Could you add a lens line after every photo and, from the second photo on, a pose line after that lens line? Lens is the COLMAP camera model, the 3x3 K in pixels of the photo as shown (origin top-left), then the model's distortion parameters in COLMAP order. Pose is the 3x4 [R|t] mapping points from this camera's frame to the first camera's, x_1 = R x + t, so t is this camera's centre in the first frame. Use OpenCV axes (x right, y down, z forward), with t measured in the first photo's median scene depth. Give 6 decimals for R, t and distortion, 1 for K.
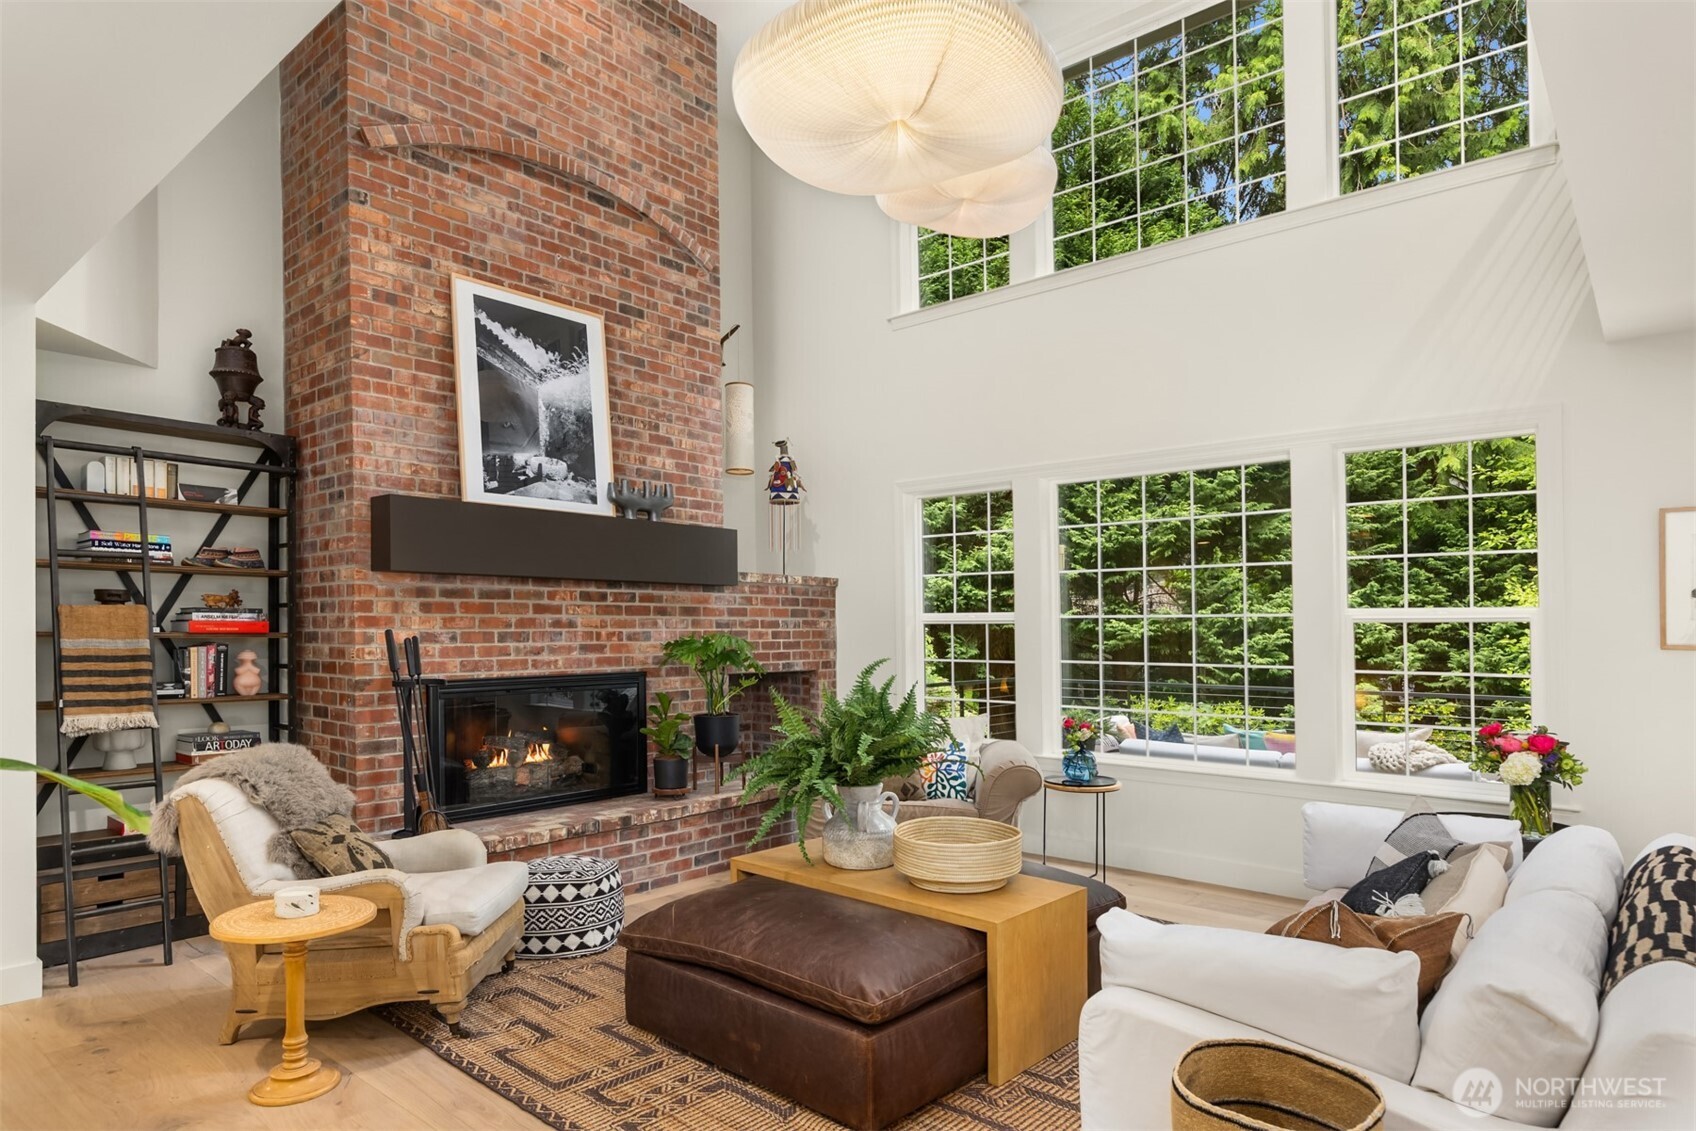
lens RADIAL K [[978.6, 0, 822.4], [0, 978.6, 626.7], [0, 0, 1]] dist [-0.000312, 0.000013]
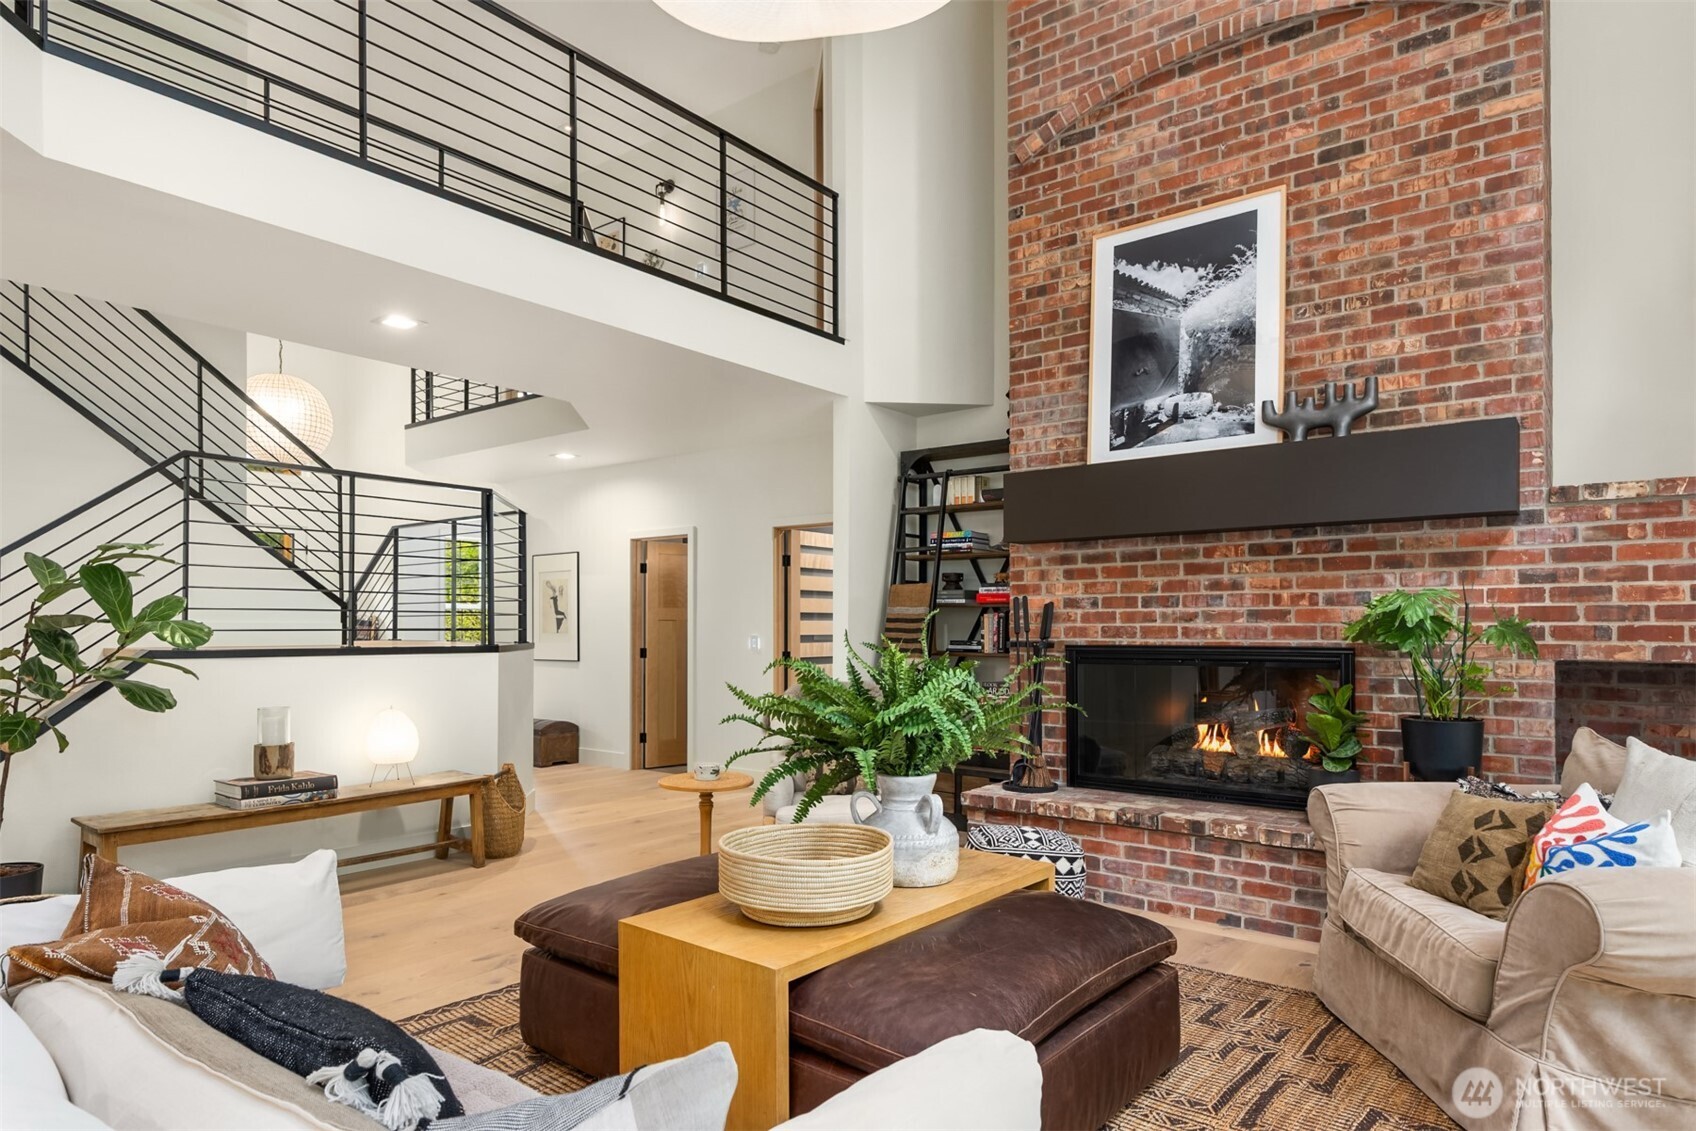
lens RADIAL K [[978.6, 0, 798.2], [0, 978.6, 634.0], [0, 0, 1]] dist [-0.000312, 0.000013]
pose [[0.028684, 0.011397, -0.999524, 0.577198], [0.004839, 0.999922, 0.011541, 0.028160], [0.999577, -0.005168, 0.028627, 0.630781]]
